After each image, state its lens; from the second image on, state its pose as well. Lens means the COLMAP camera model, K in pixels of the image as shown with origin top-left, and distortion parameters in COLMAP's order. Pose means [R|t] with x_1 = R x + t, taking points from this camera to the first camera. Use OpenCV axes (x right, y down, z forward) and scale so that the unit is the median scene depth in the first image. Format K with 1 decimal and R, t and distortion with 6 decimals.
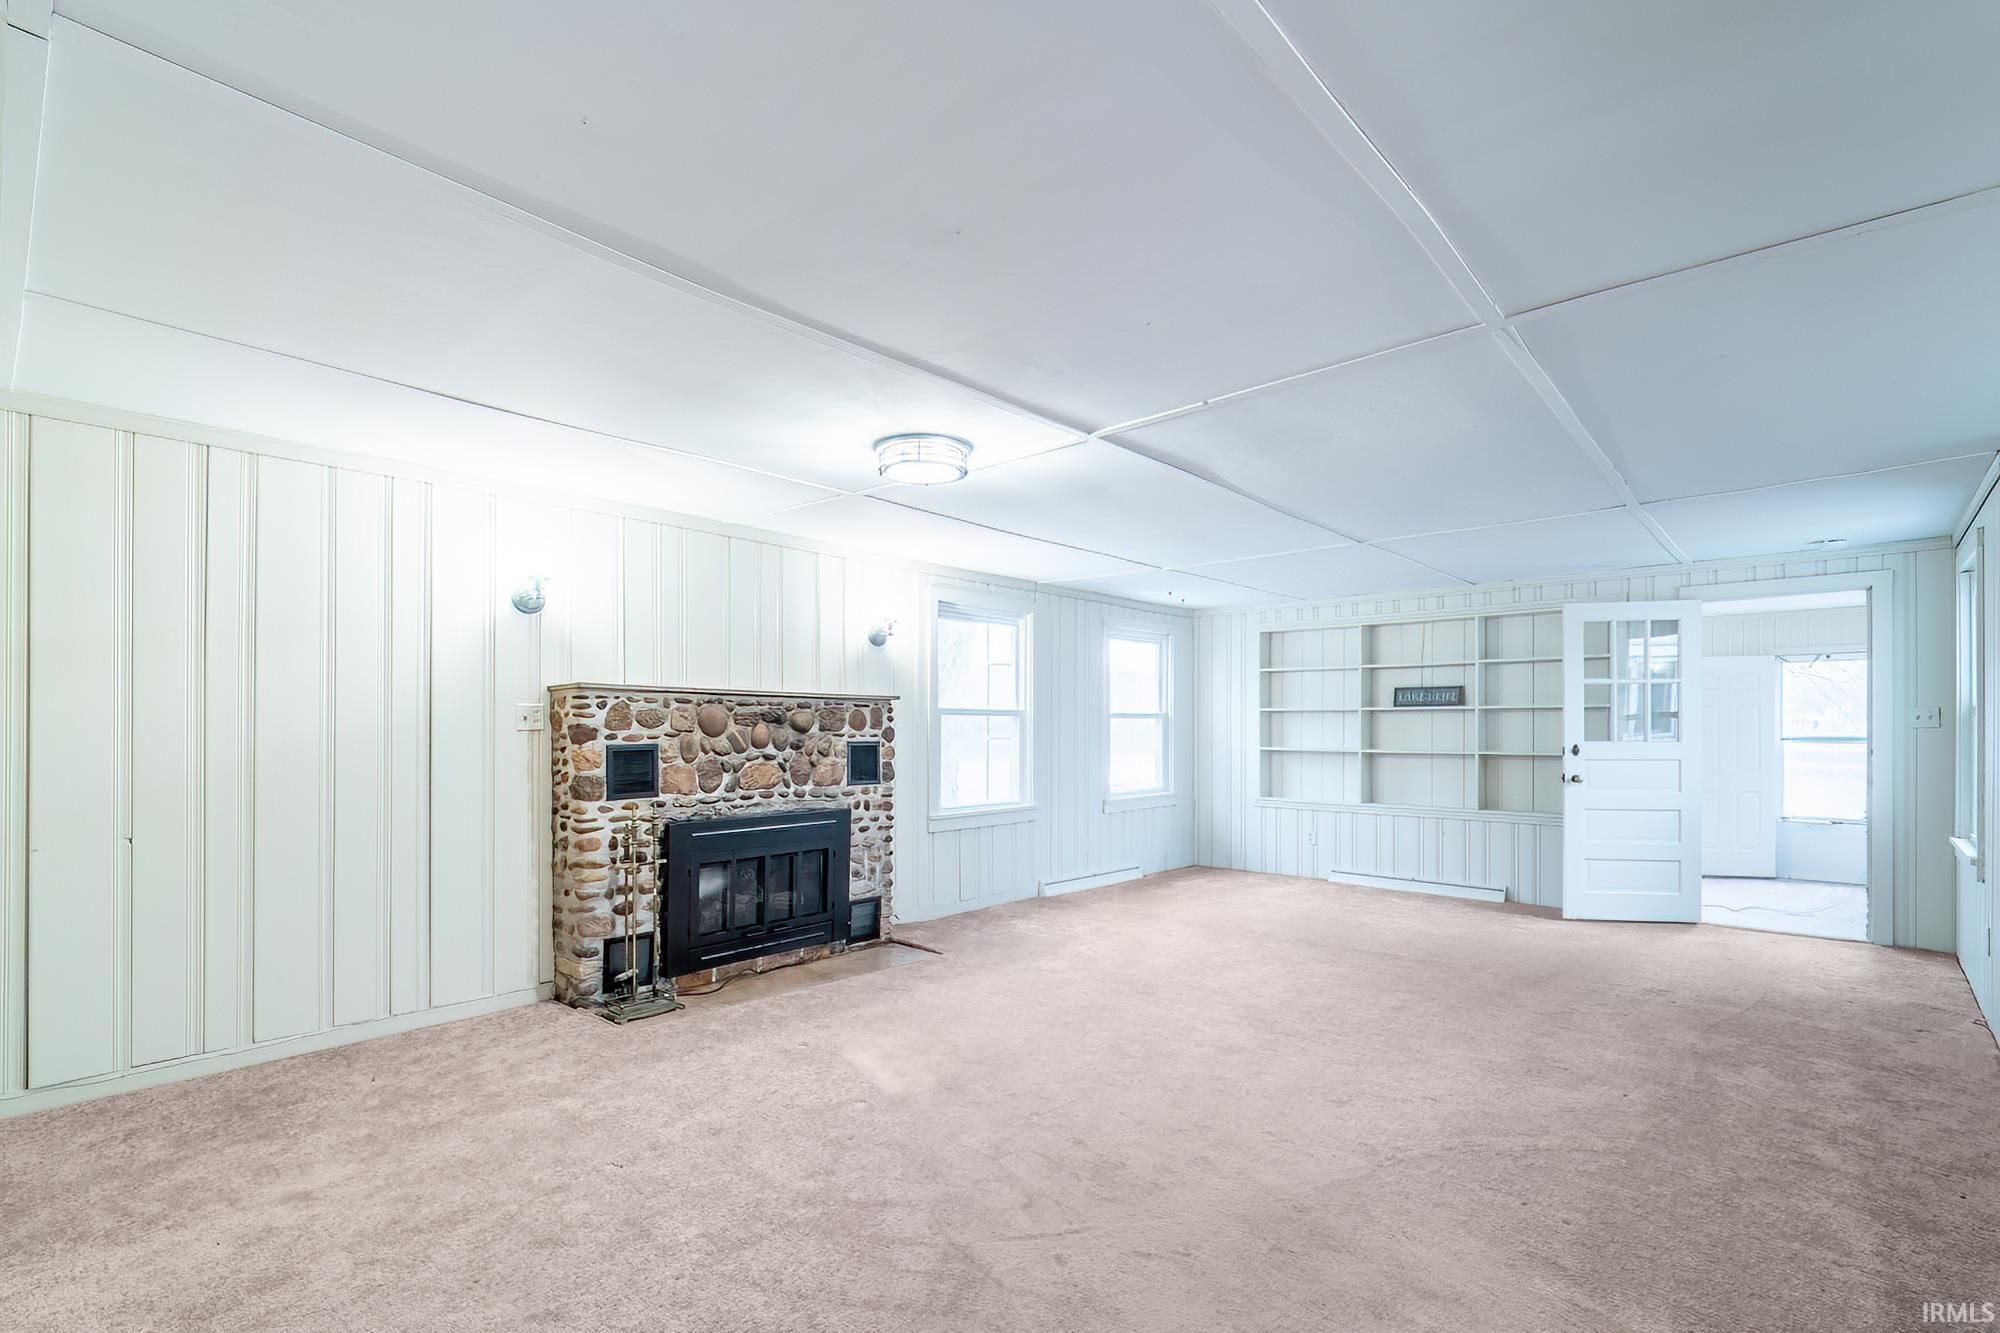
lens RADIAL K [[926.6, 0, 972.2], [0, 926.6, 725.0], [0, 0, 1]] dist [-0.001145, -0.000228]
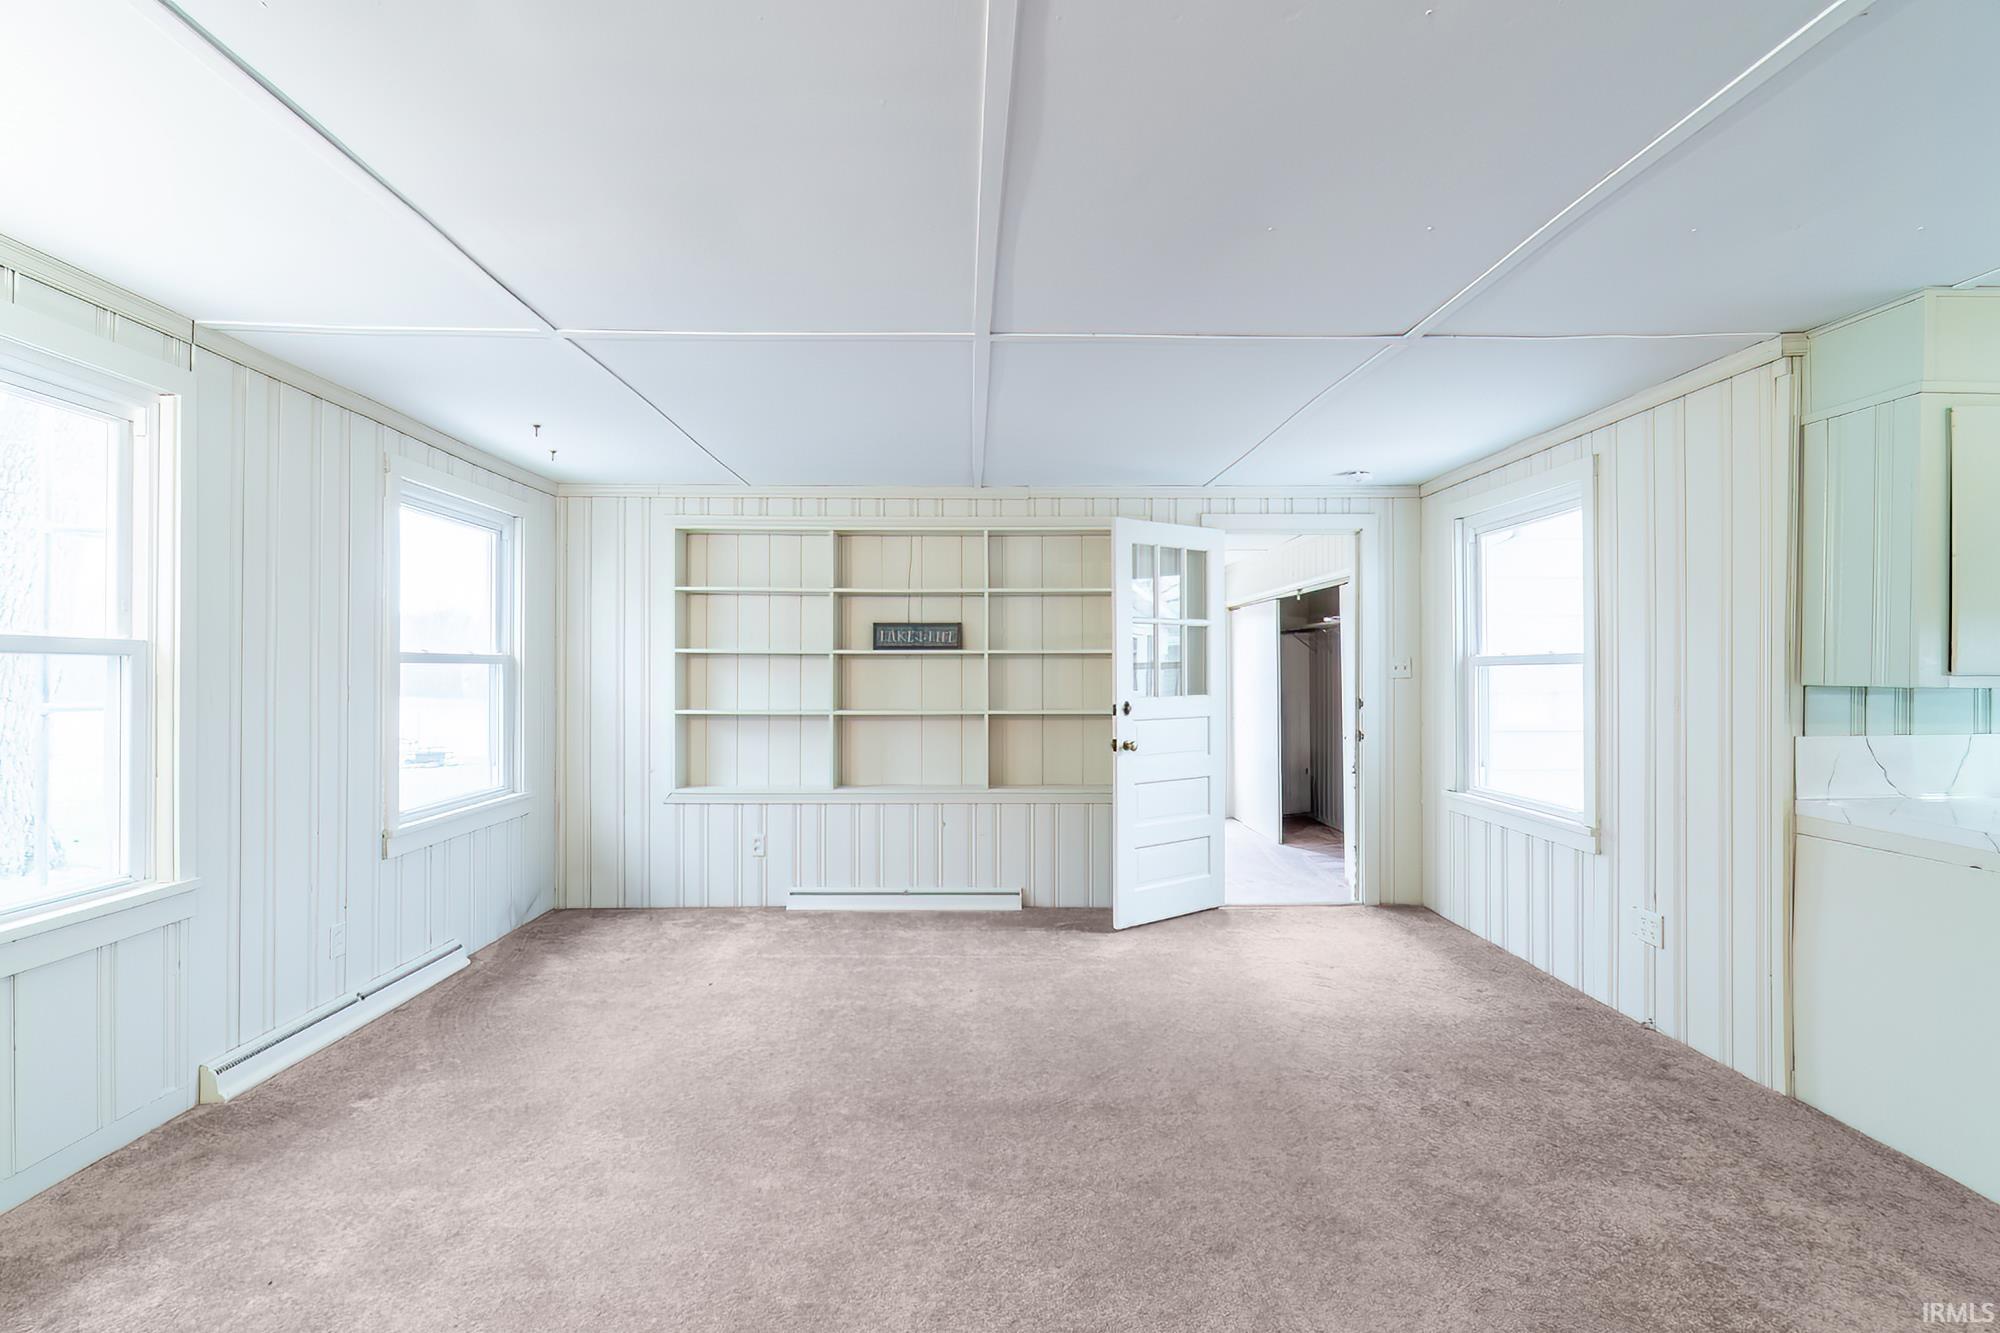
lens RADIAL K [[869.1, 0, 978.6], [0, 869.1, 667.2], [0, 0, 1]] dist [-0.003471, -0.000448]
pose [[0.716308, 0.003973, 0.697773, 0.049471], [-0.000734, 0.999988, -0.004939, -0.002988], [-0.697784, 0.003026, 0.716302, 0.474854]]
